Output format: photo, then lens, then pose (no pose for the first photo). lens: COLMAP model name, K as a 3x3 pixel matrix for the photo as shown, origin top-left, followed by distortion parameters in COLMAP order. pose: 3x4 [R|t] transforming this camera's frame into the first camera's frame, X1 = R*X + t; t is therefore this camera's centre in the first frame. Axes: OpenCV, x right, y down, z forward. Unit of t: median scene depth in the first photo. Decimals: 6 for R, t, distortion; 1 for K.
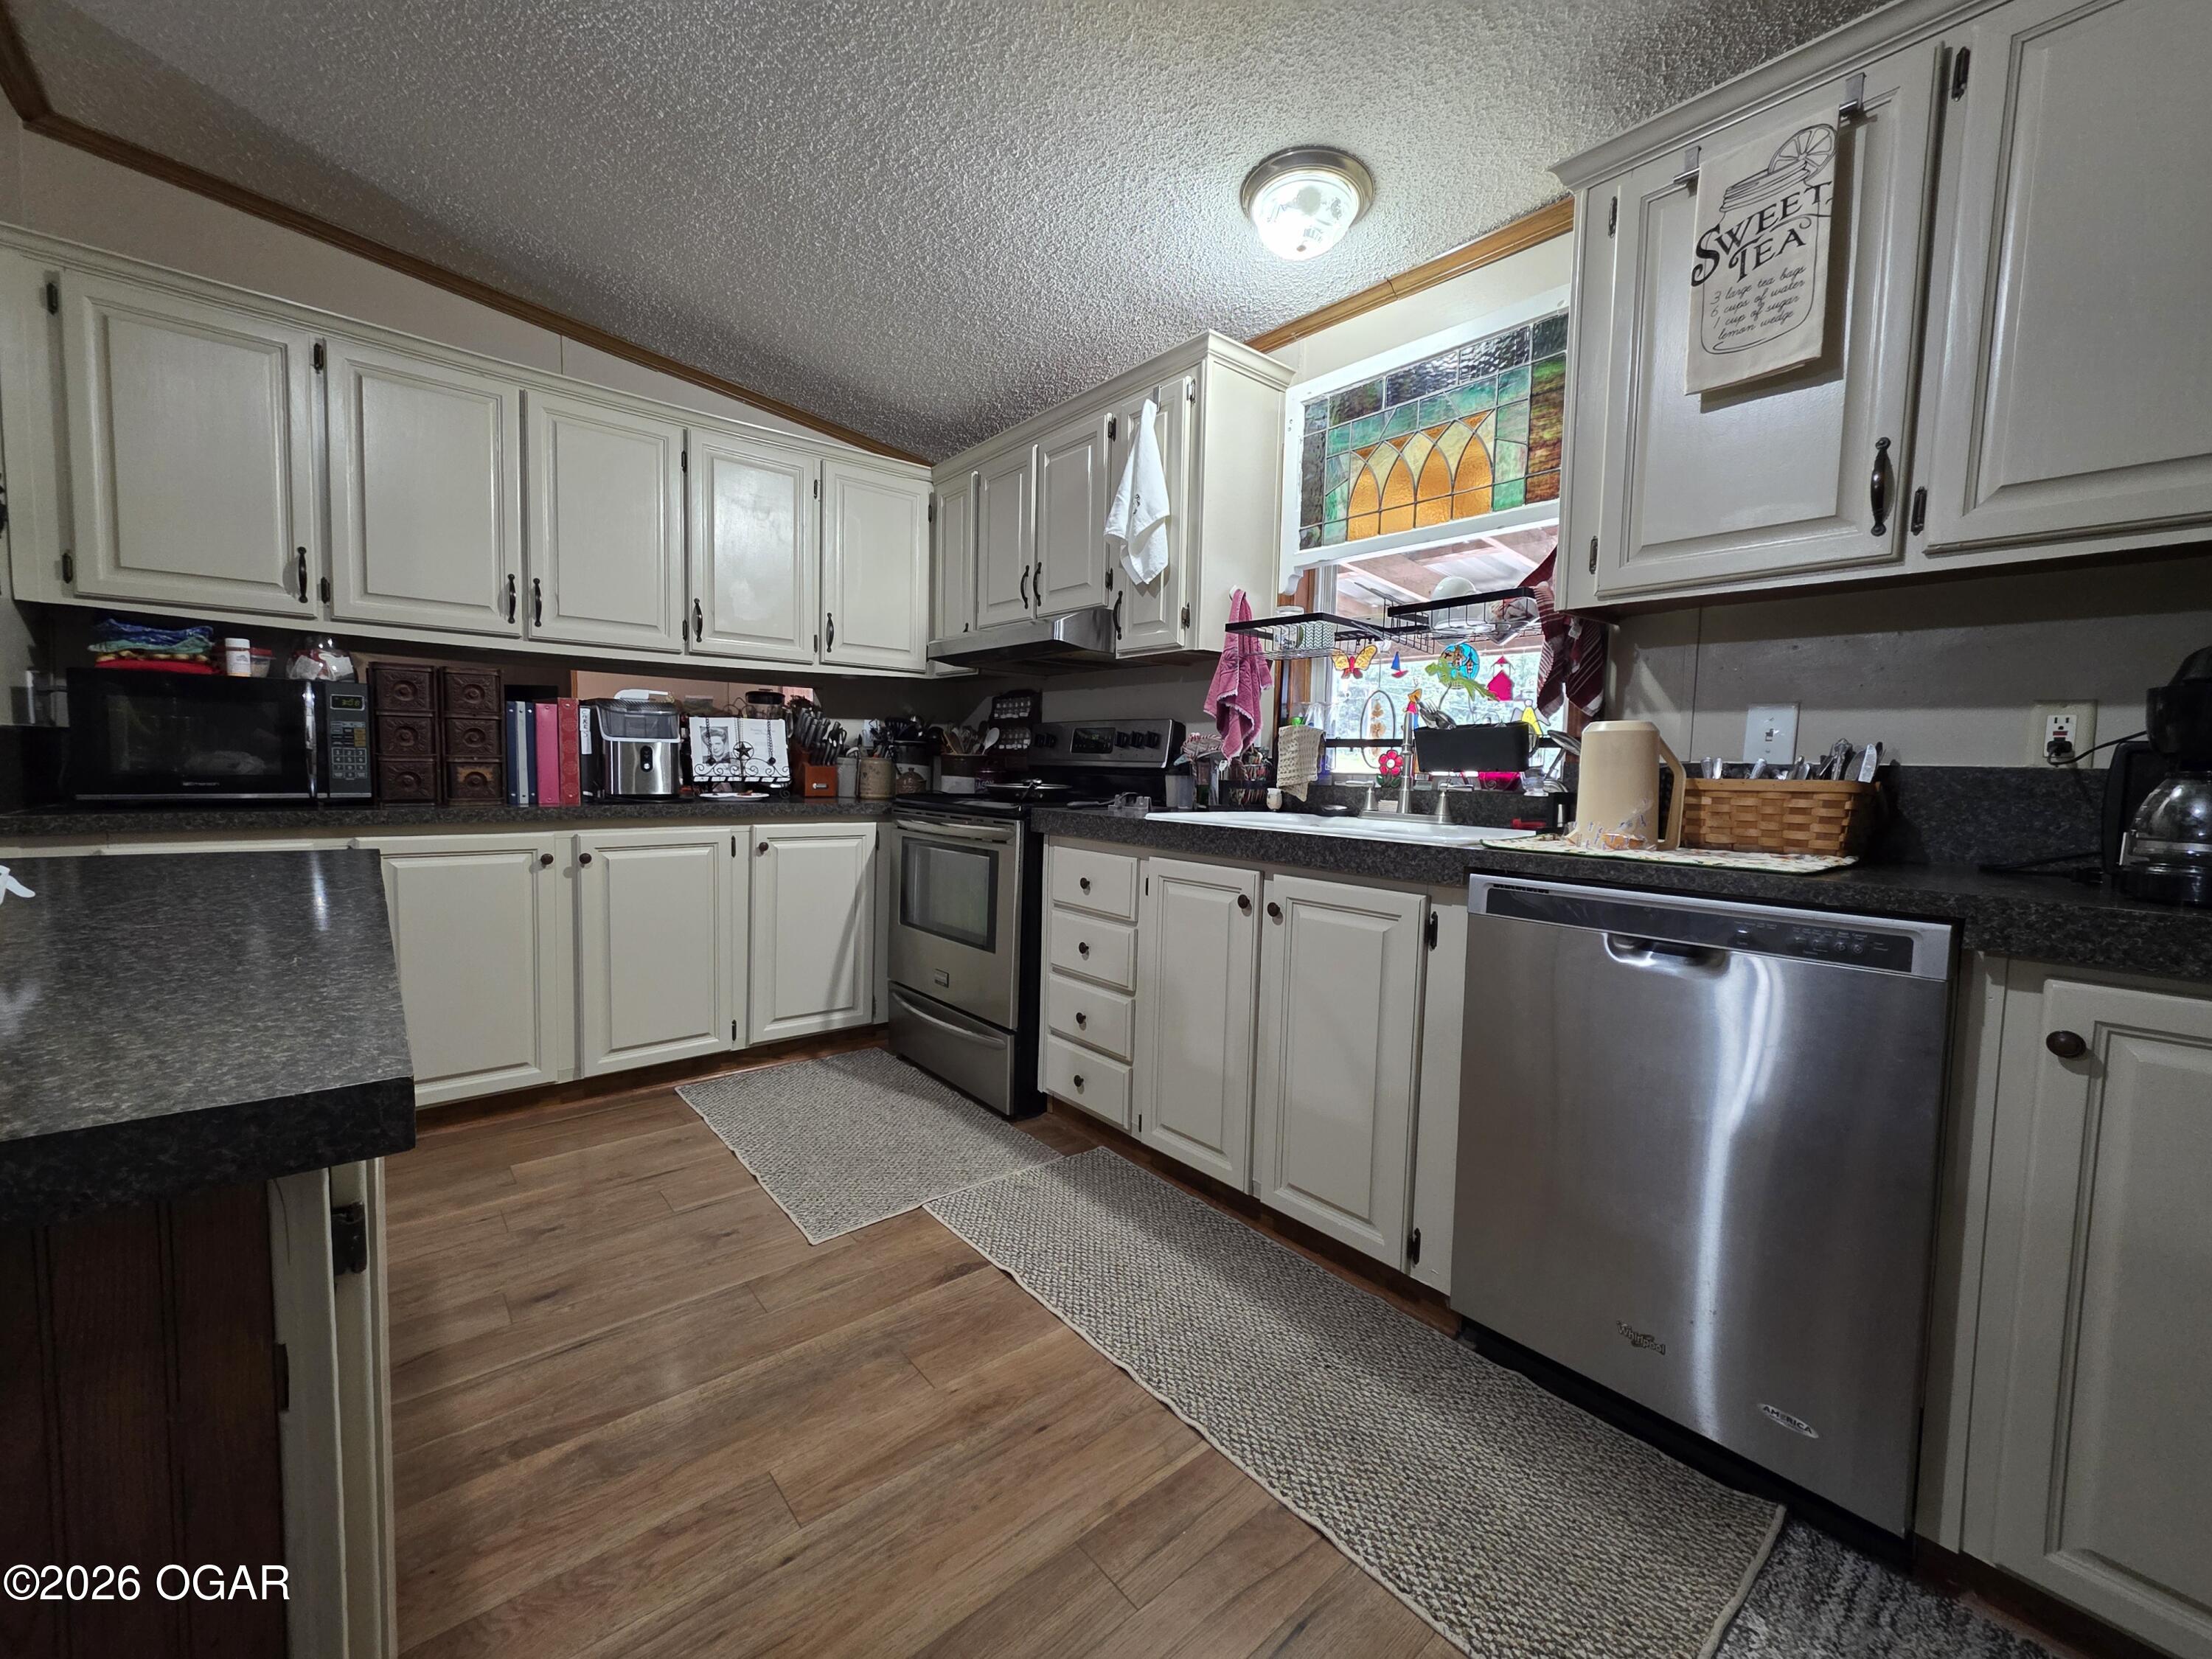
lens RADIAL K [[895.3, 0, 1104.8], [0, 895.3, 827.9], [0, 0, 1]] dist [-0.000101, 0.002251]
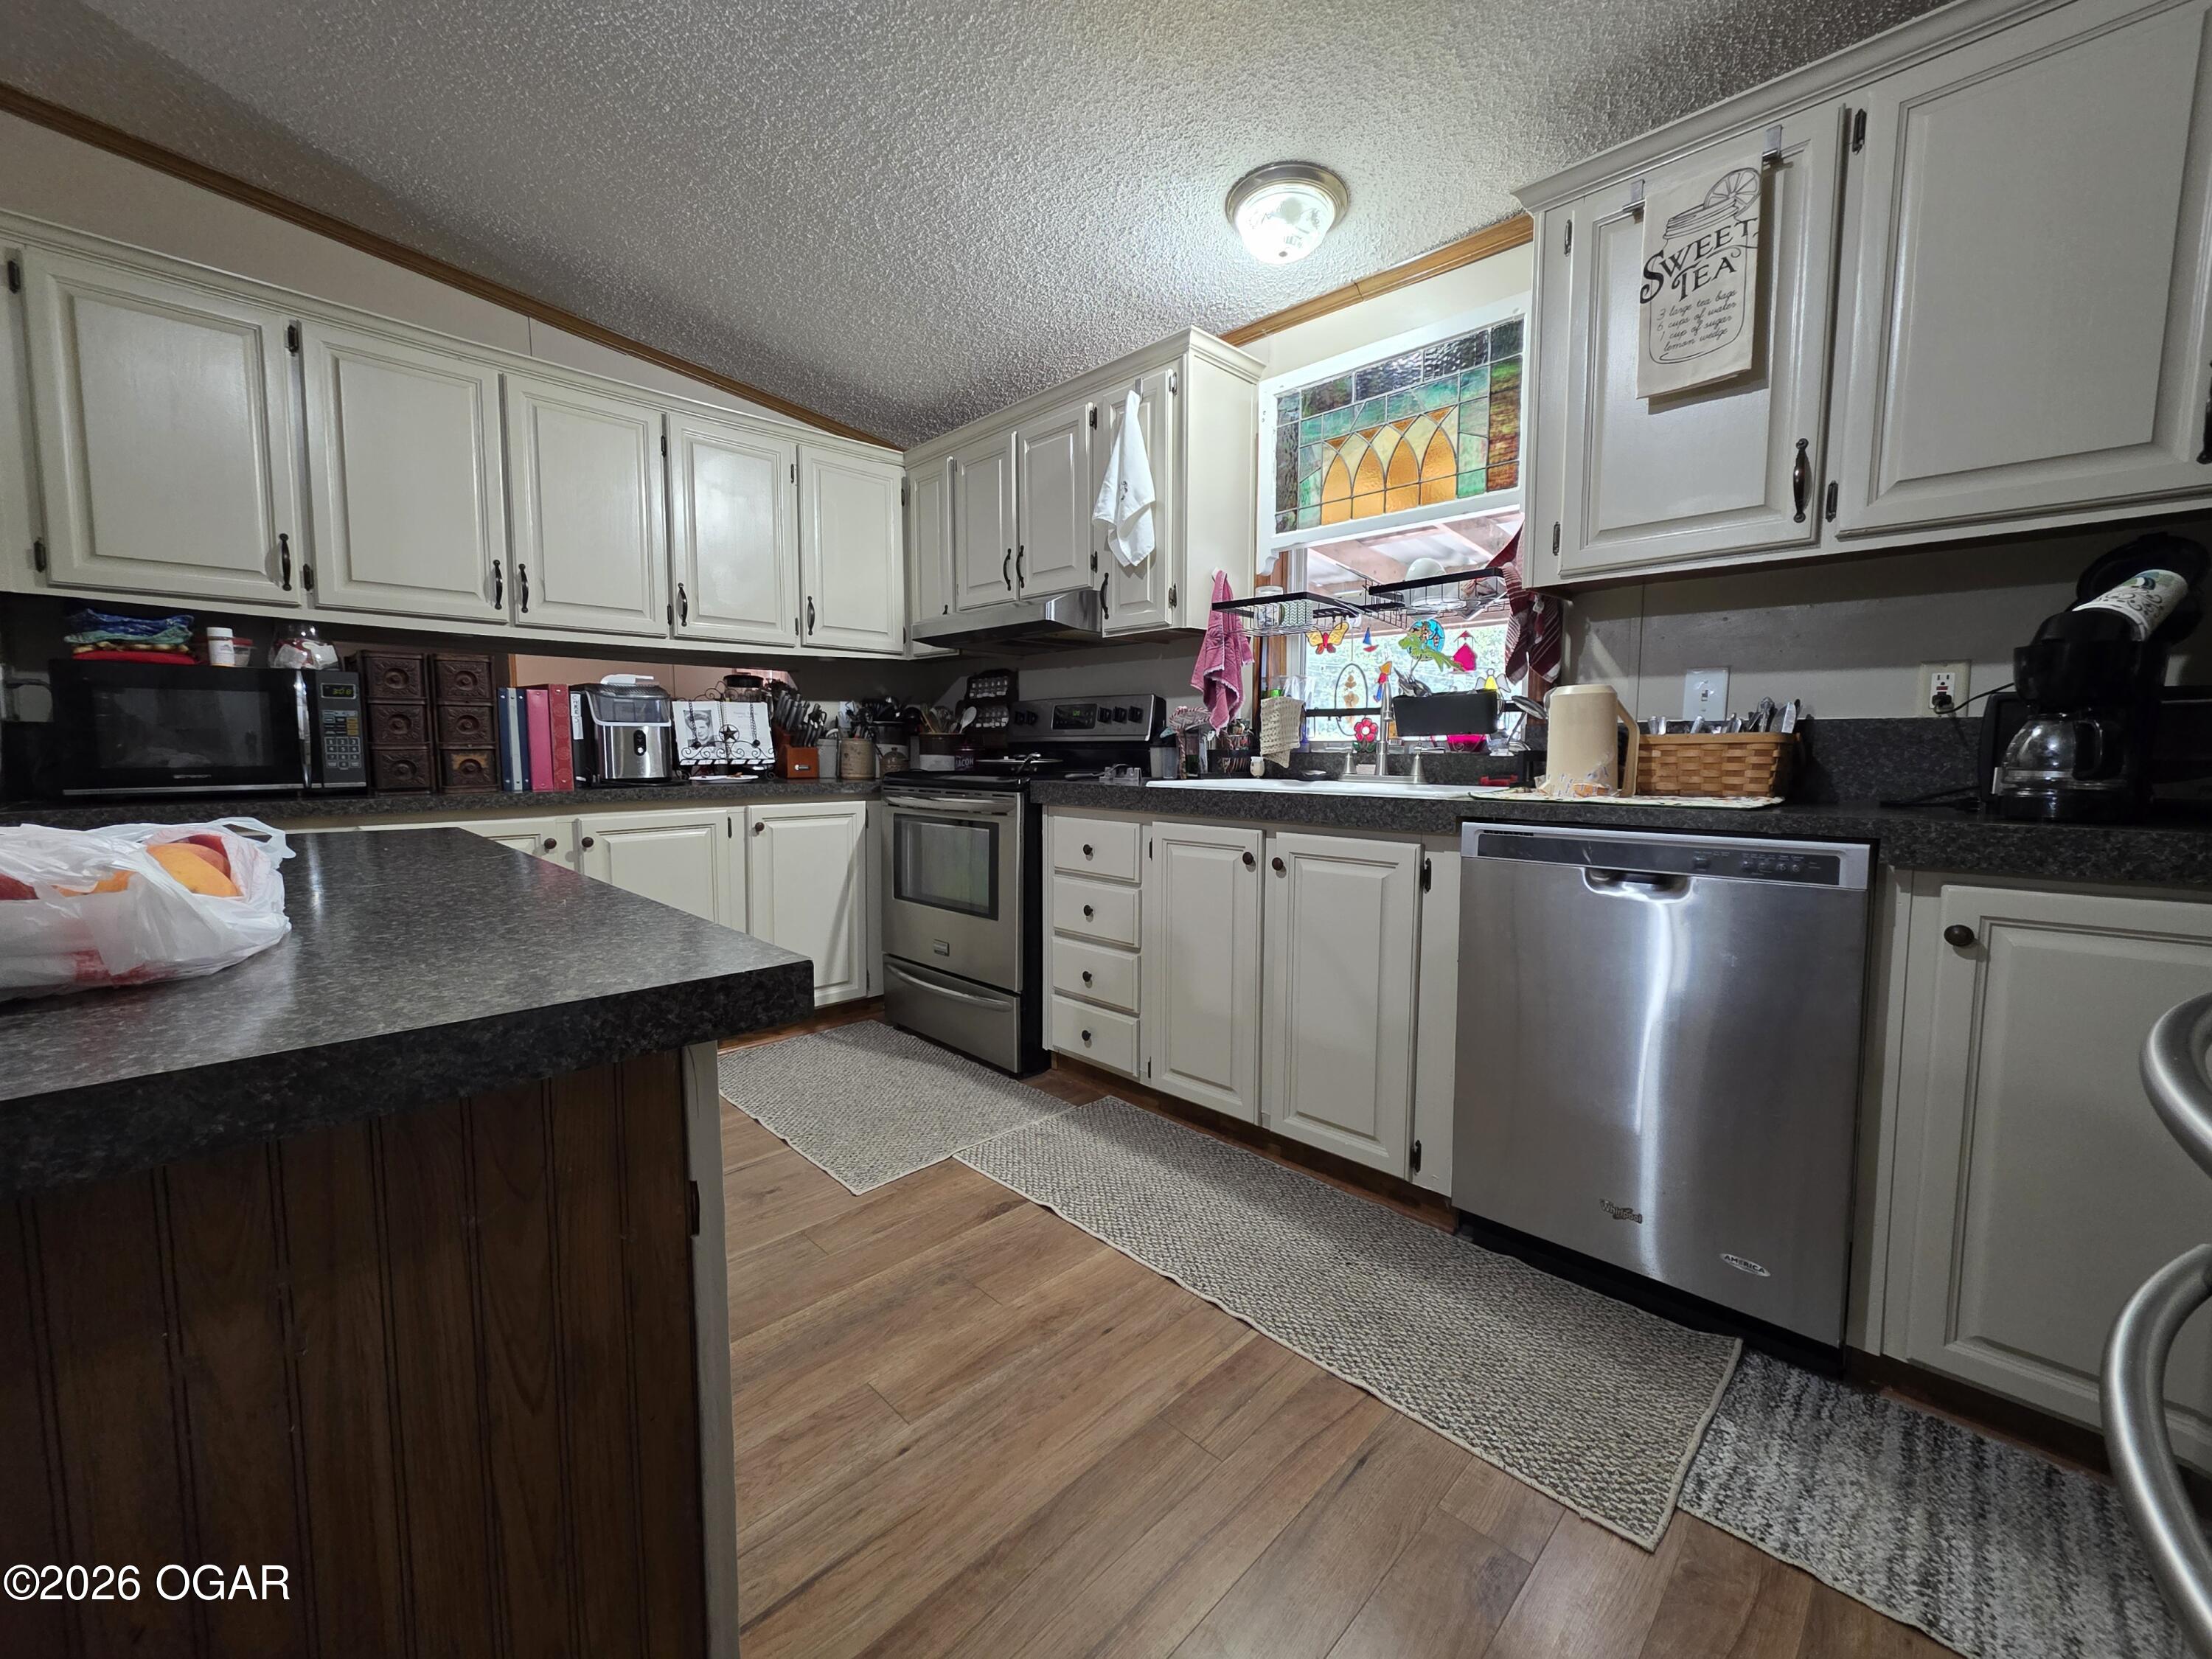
lens RADIAL K [[895.3, 0, 1105.5], [0, 895.3, 822.2], [0, 0, 1]] dist [-0.000101, 0.002251]
pose [[0.996322, -0.029195, 0.080565, -0.104616], [0.028033, 0.999487, 0.015514, 0.016480], [-0.080976, -0.013198, 0.996629, -0.072188]]
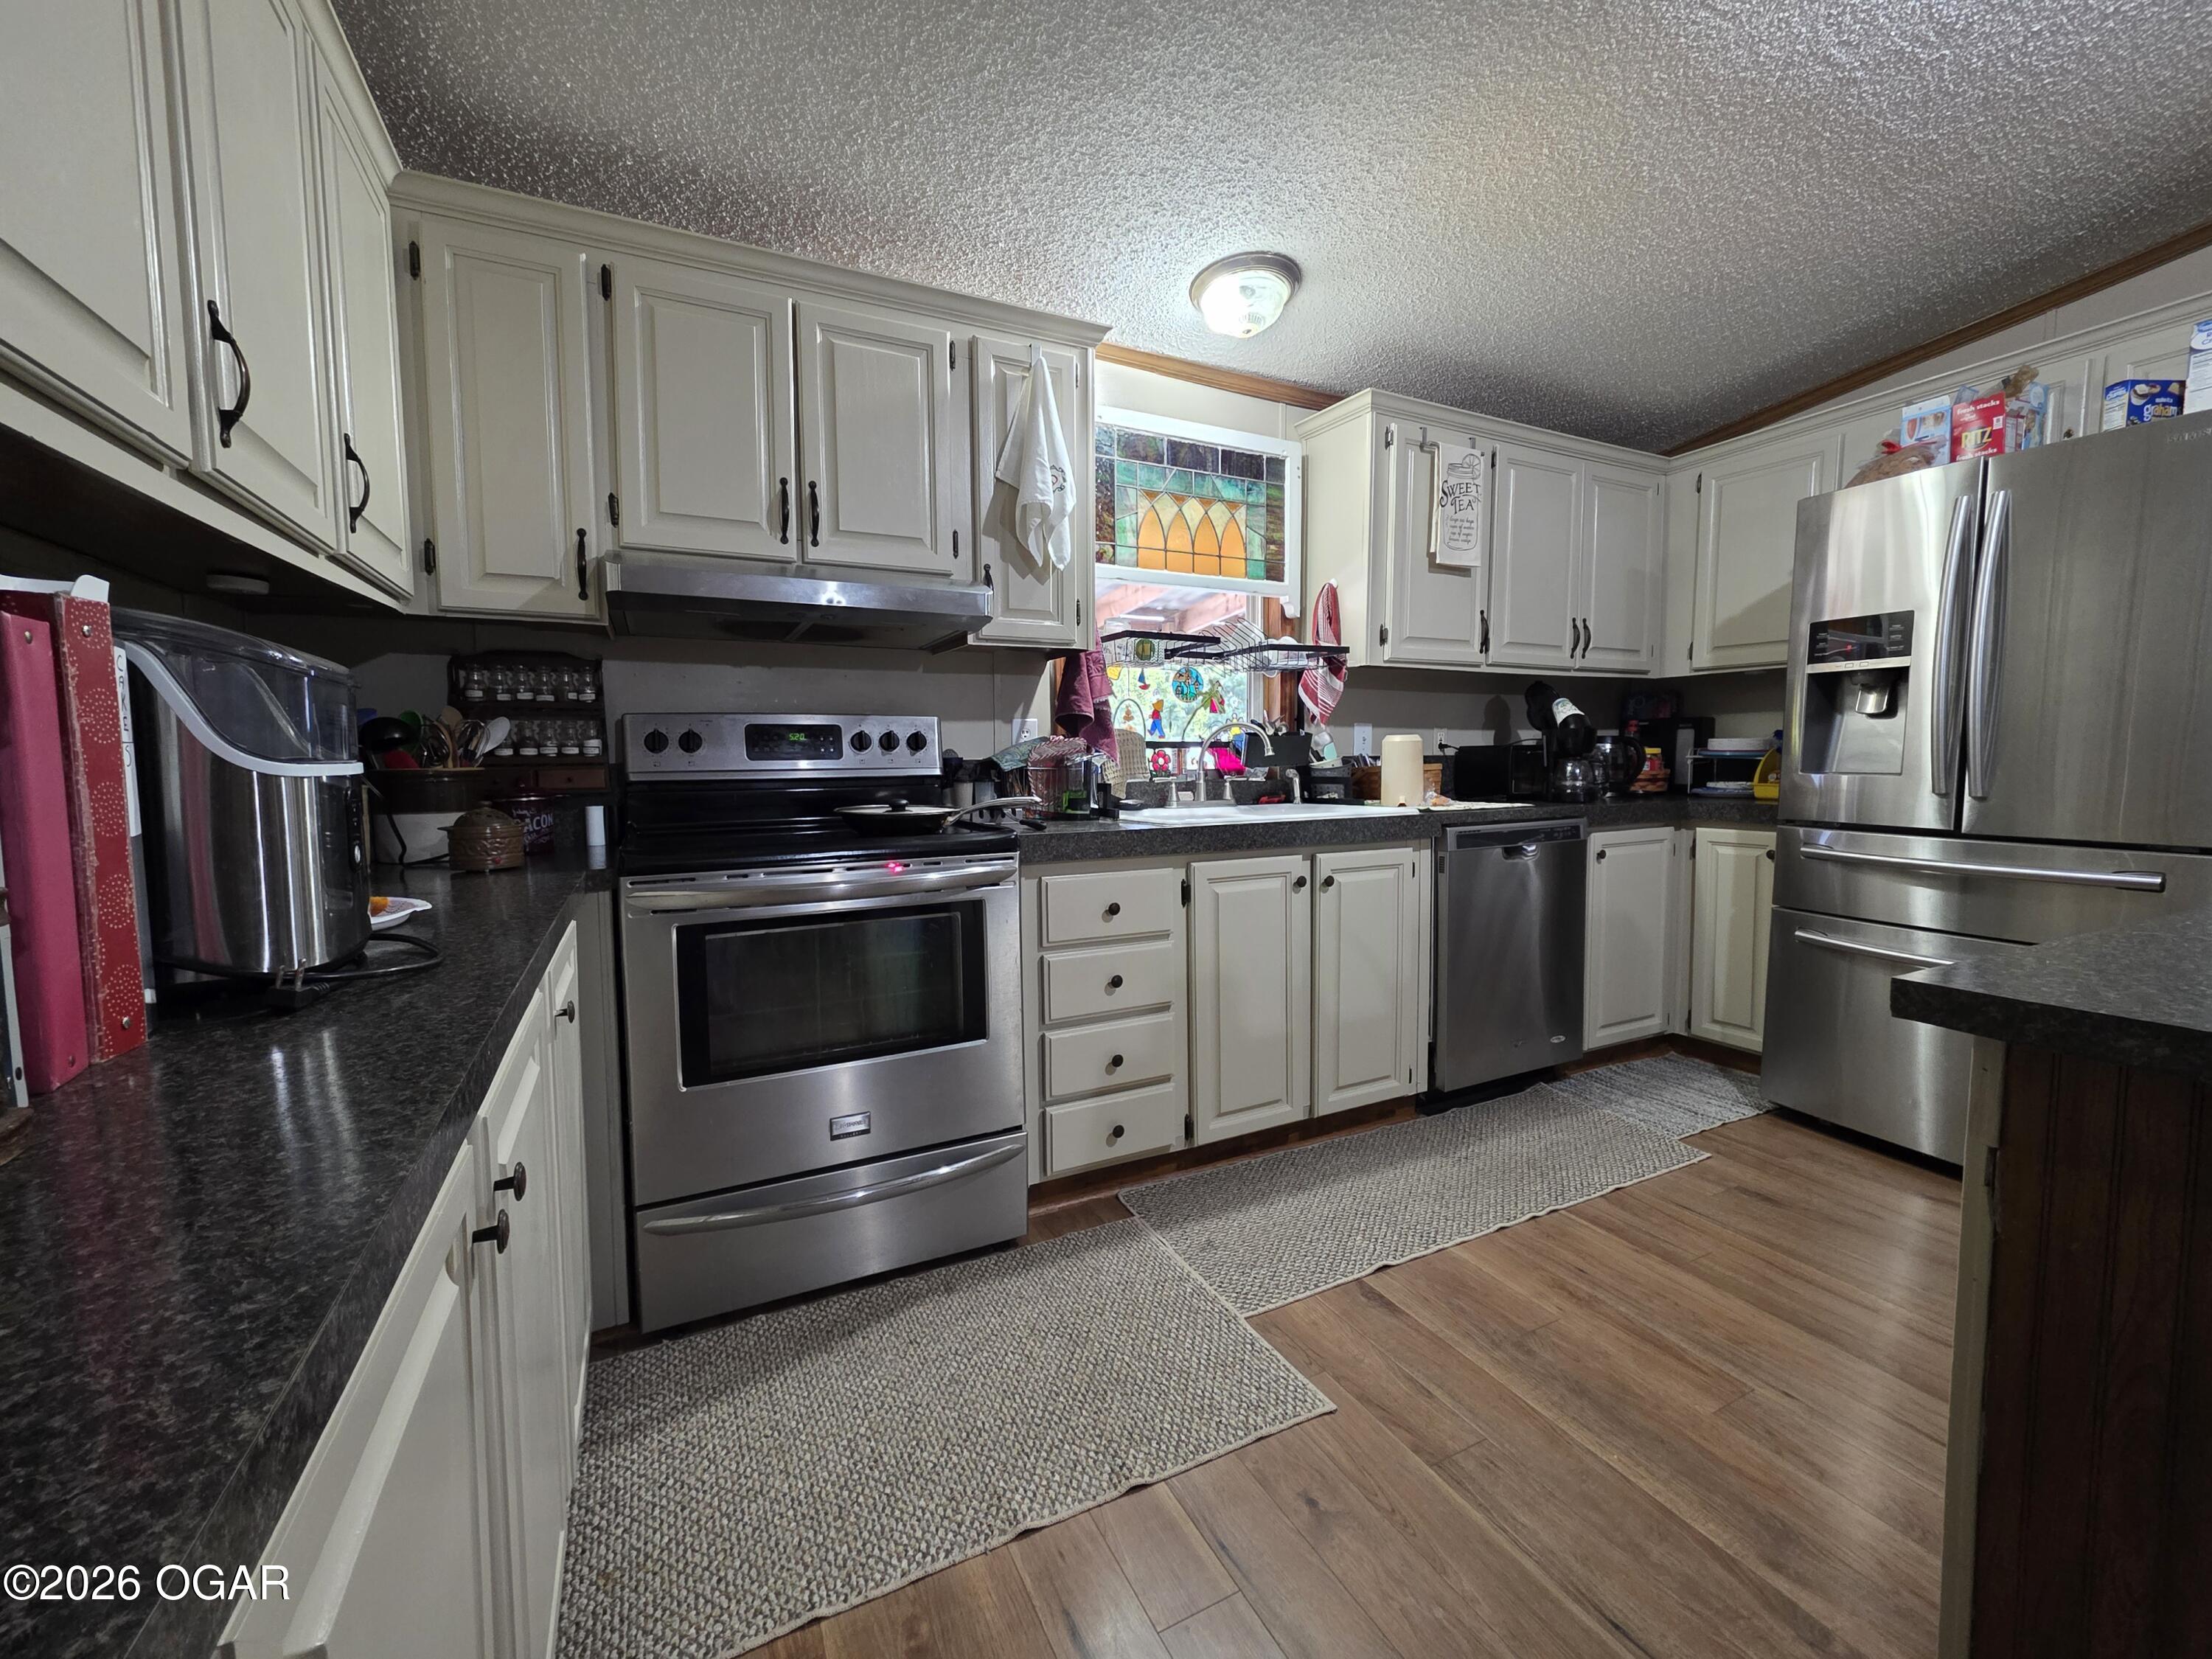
lens RADIAL K [[895.3, 0, 1105.3], [0, 895.3, 817.4], [0, 0, 1]] dist [-0.000101, 0.002251]
pose [[0.228219, -0.096233, 0.968842, -1.060883], [0.081639, 0.993490, 0.079451, -0.119901], [-0.970181, 0.060963, 0.234590, 0.967821]]
